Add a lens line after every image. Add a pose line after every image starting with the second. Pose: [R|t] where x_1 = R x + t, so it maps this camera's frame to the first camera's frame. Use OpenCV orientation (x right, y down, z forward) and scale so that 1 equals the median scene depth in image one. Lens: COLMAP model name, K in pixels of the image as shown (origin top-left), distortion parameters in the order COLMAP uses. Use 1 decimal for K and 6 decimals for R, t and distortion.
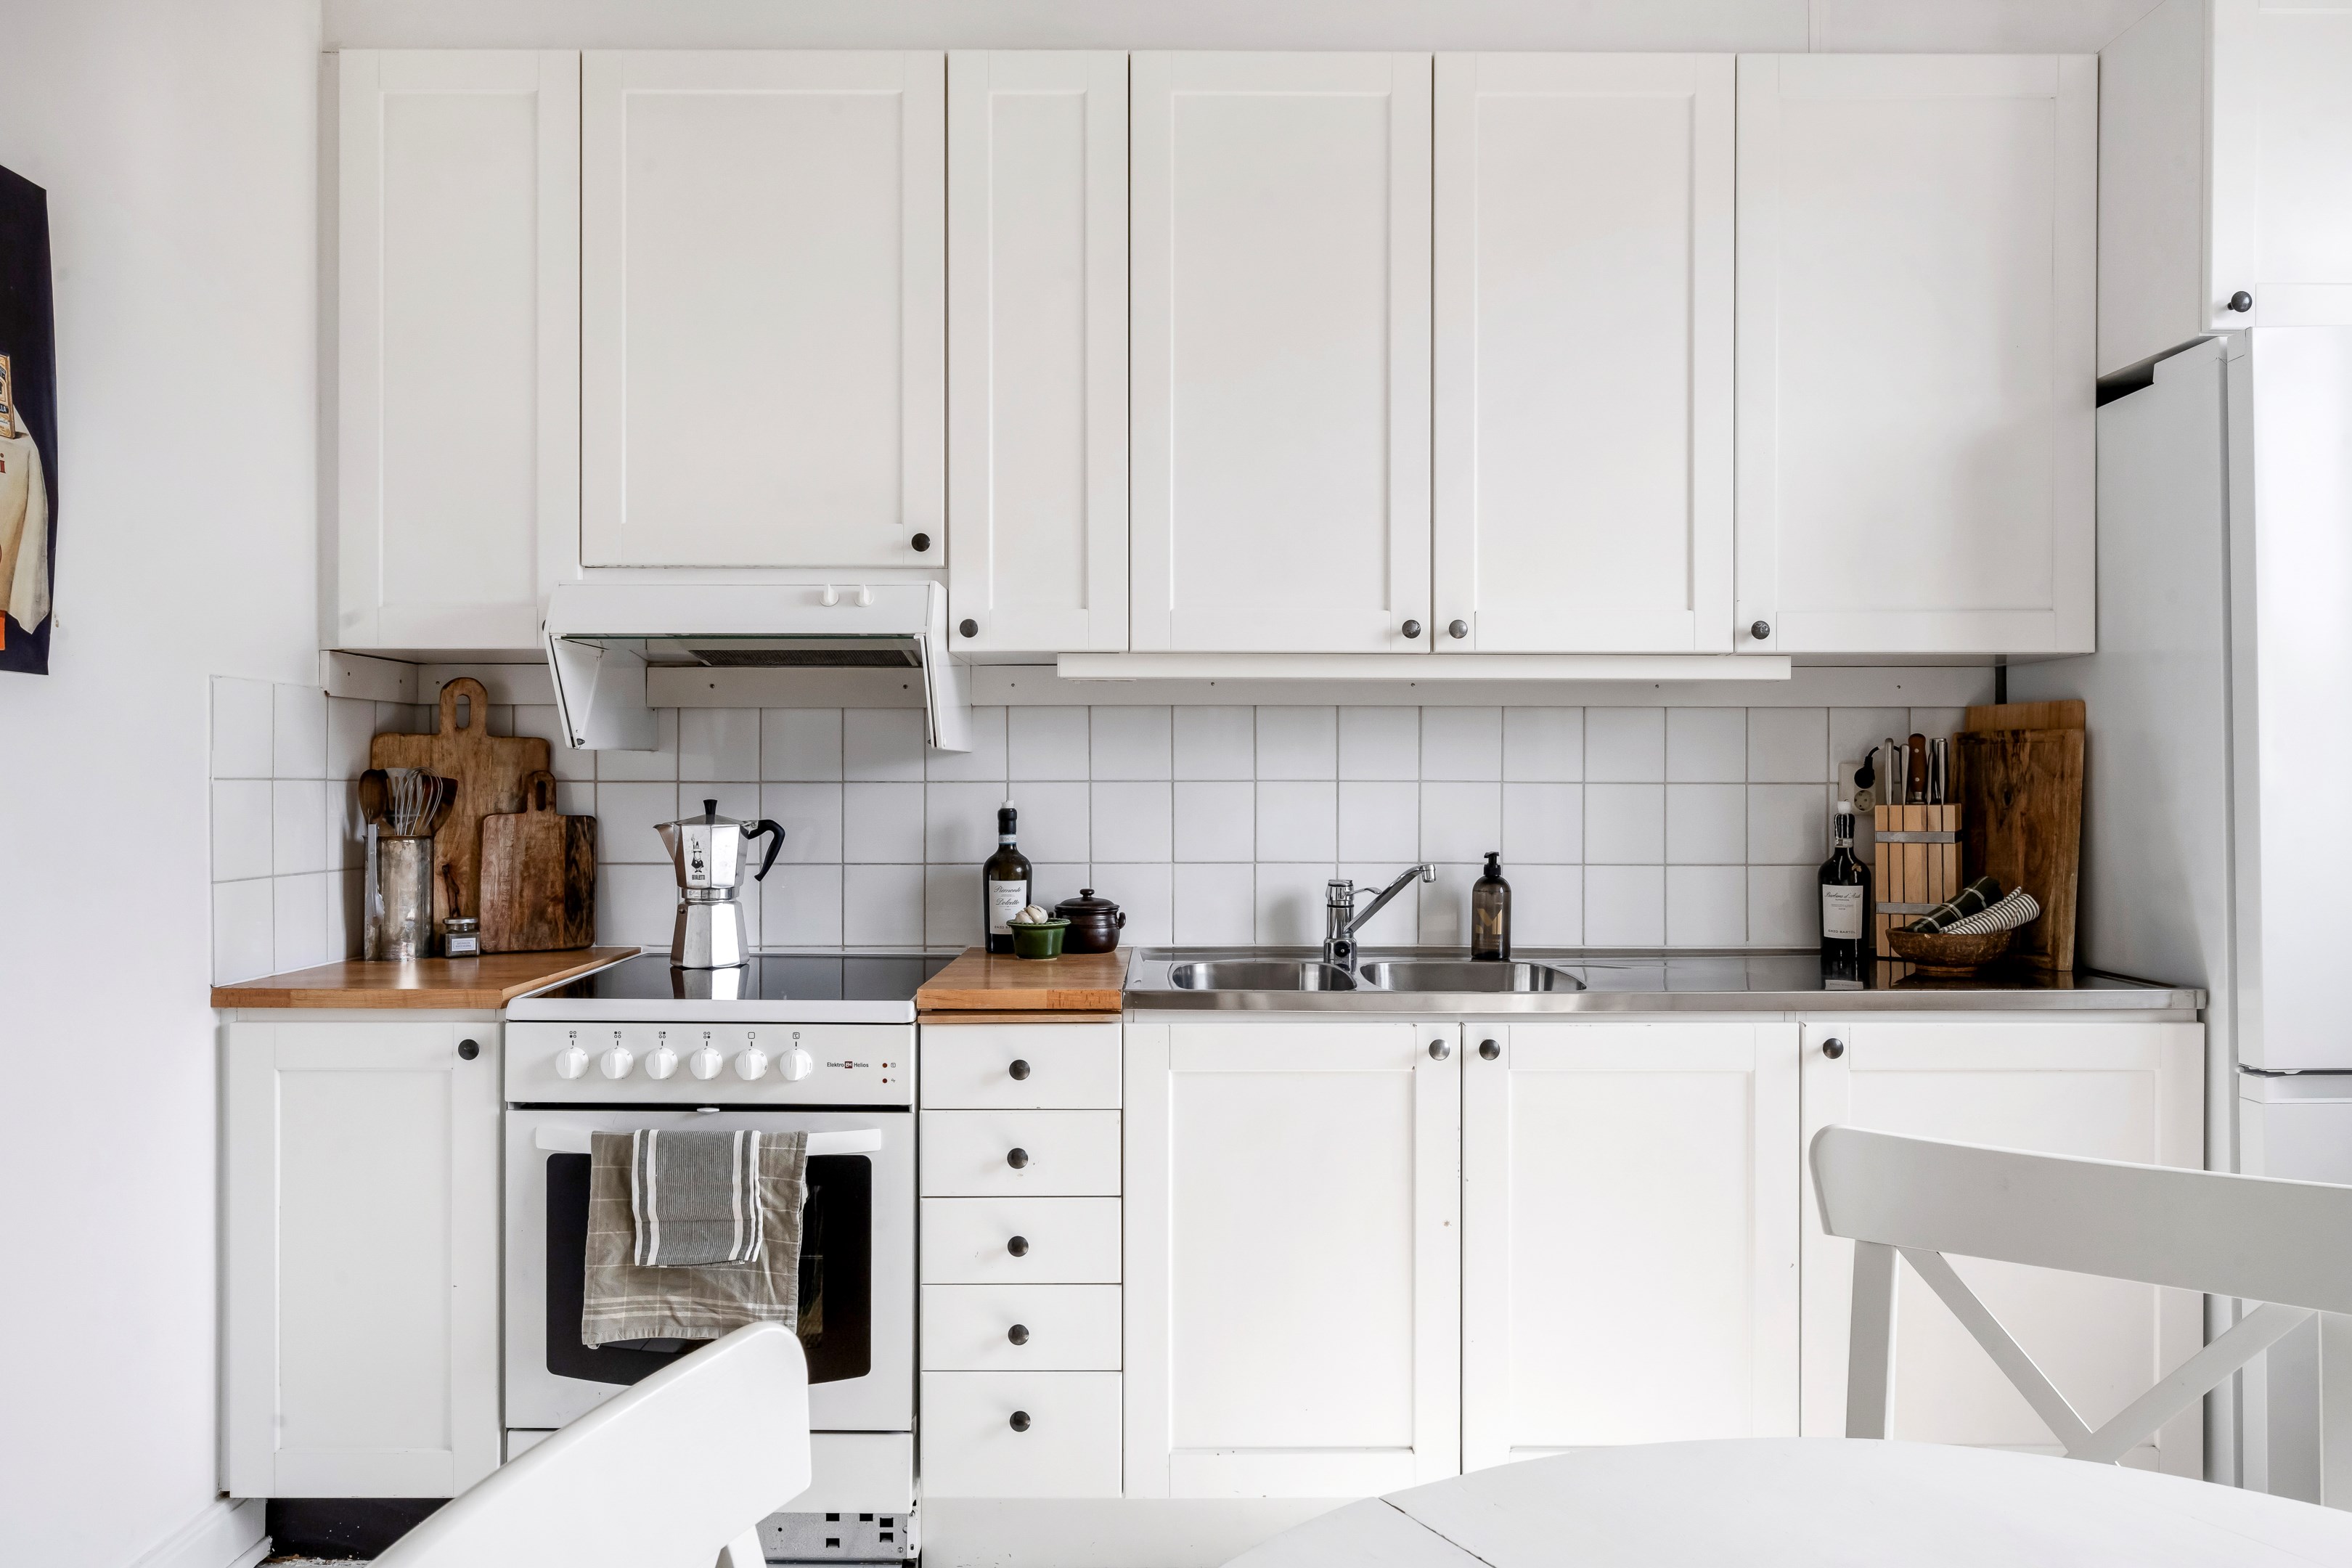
lens RADIAL K [[1511.9, 0, 1176.0], [0, 1511.9, 784.0], [0, 0, 1]] dist [-0.022630, -0.000541]
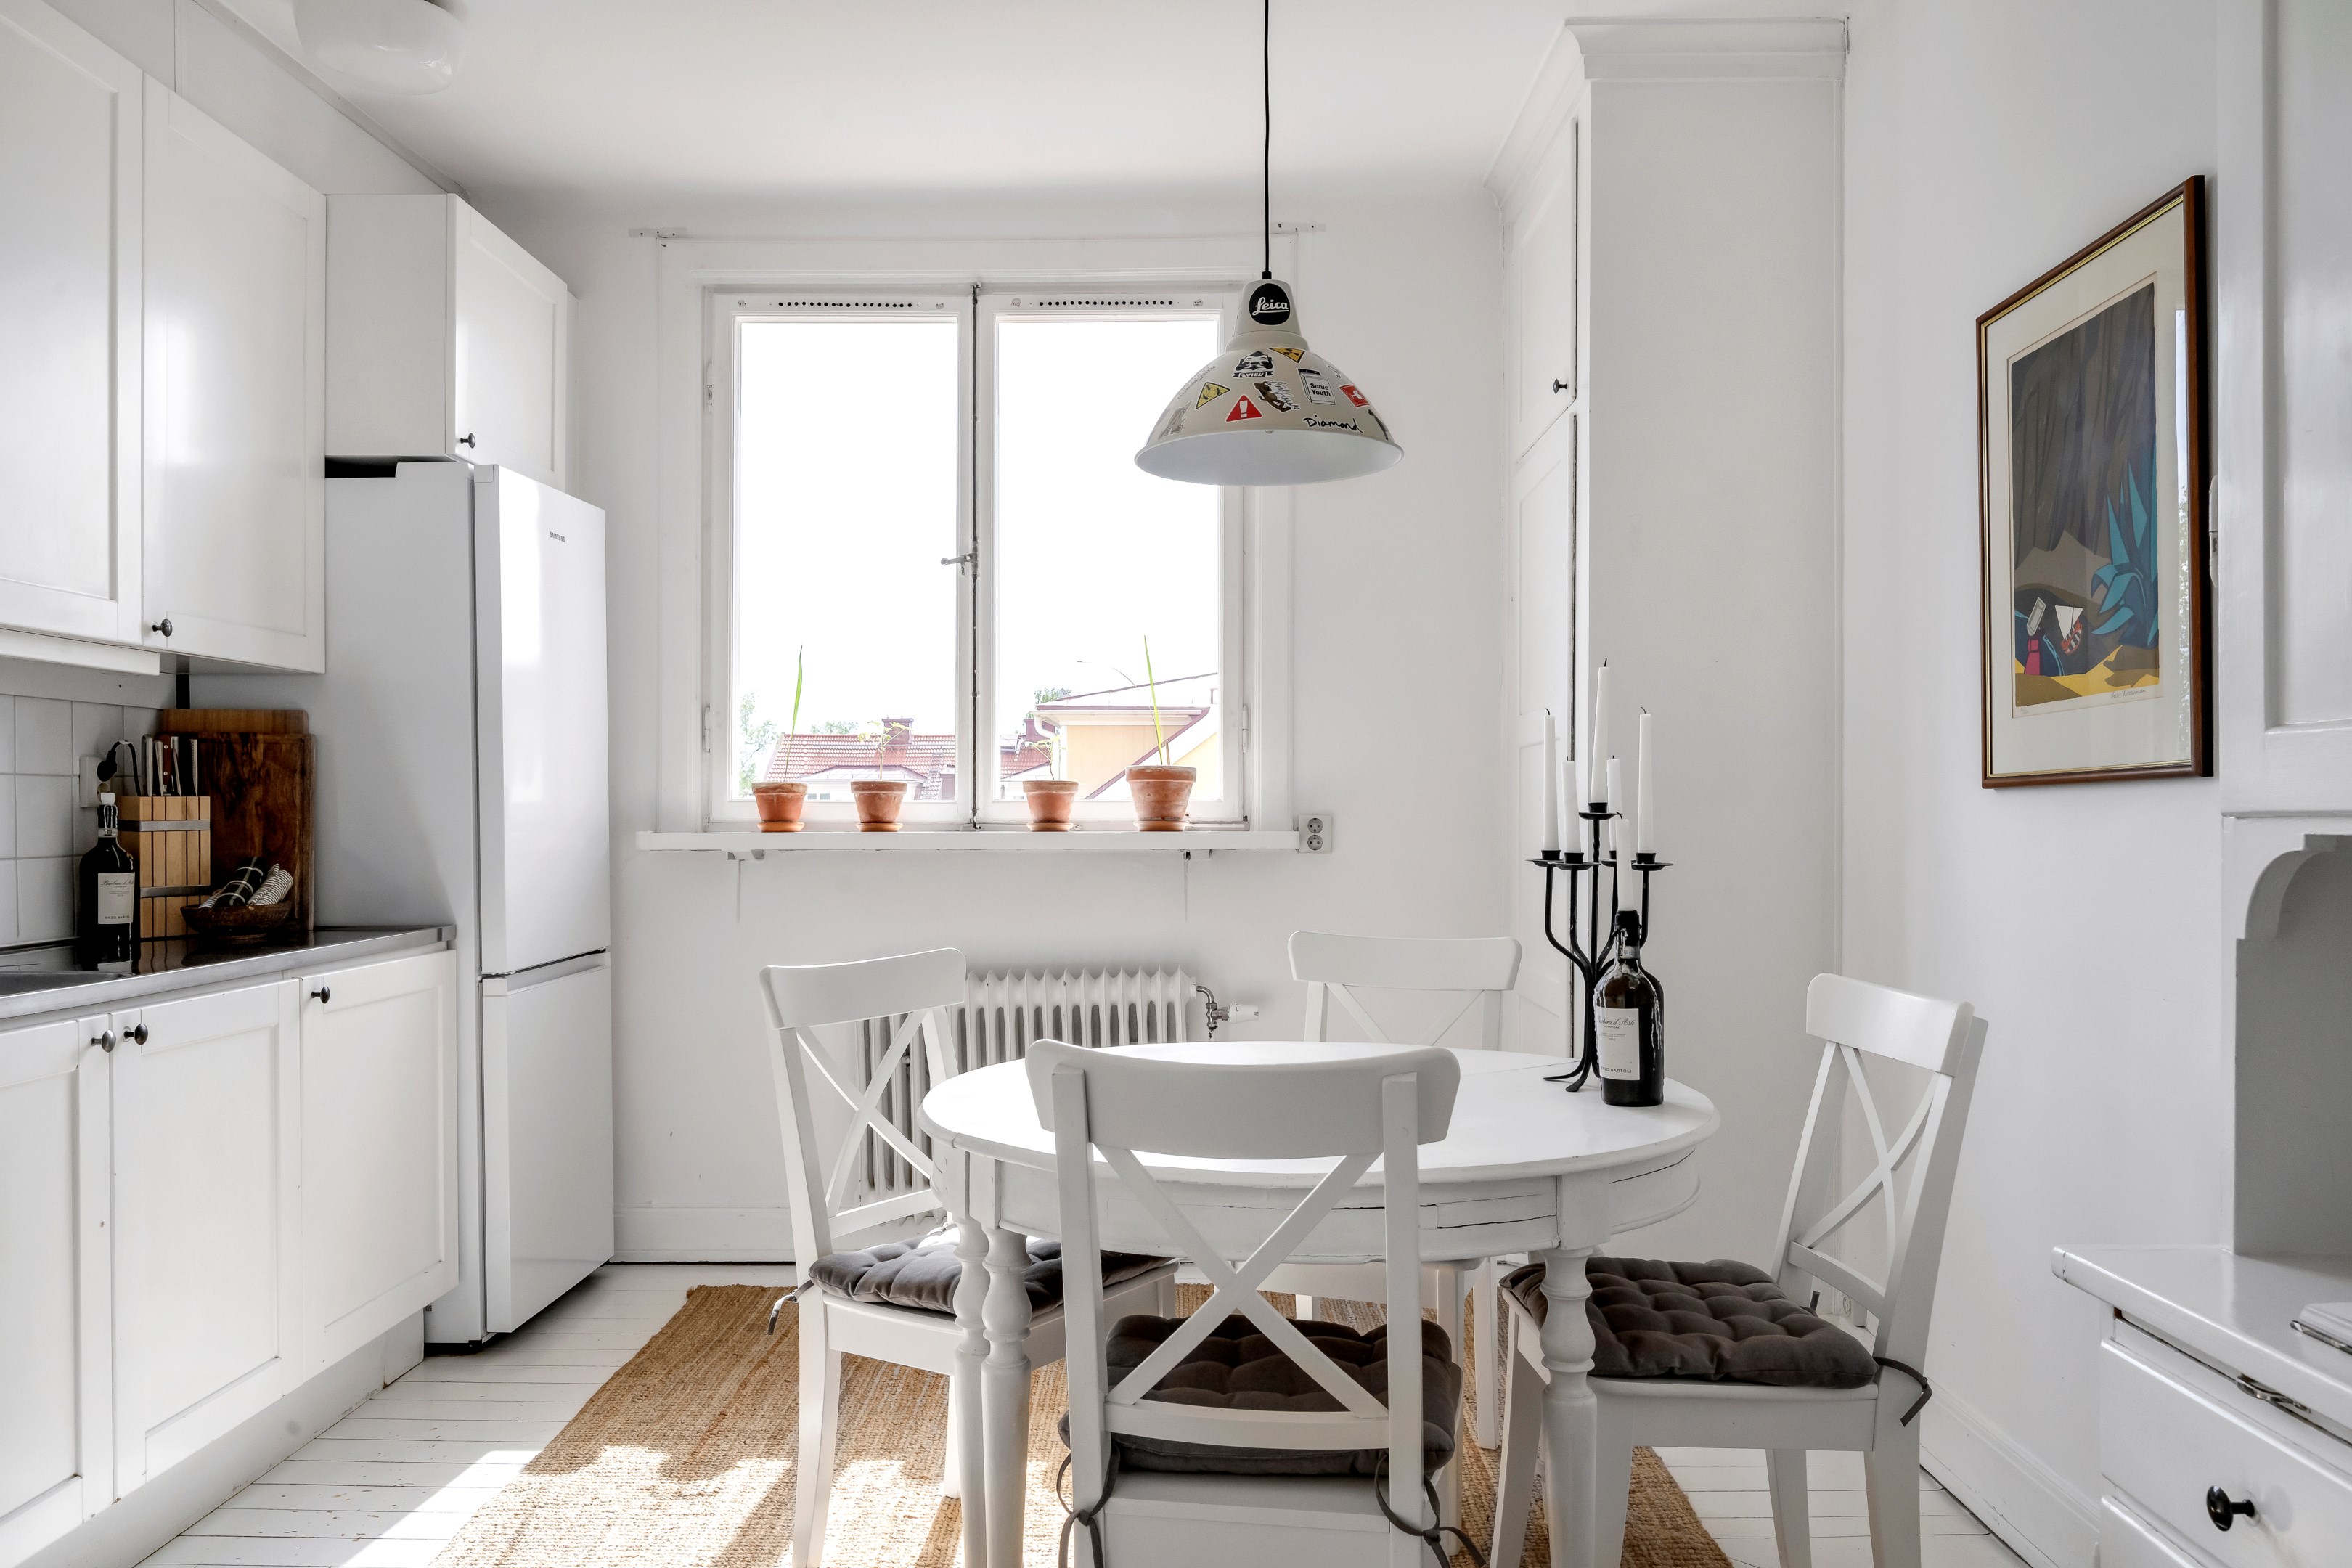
lens RADIAL K [[1575.5, 0, 1176.0], [0, 1575.5, 784.0], [0, 0, 1]] dist [0.002255, 0.000528]
pose [[0.032175, 0.012893, 0.999399, -0.654968], [0.001816, 0.999914, -0.012958, 0.021890], [-0.999481, 0.002232, 0.032148, 0.238743]]
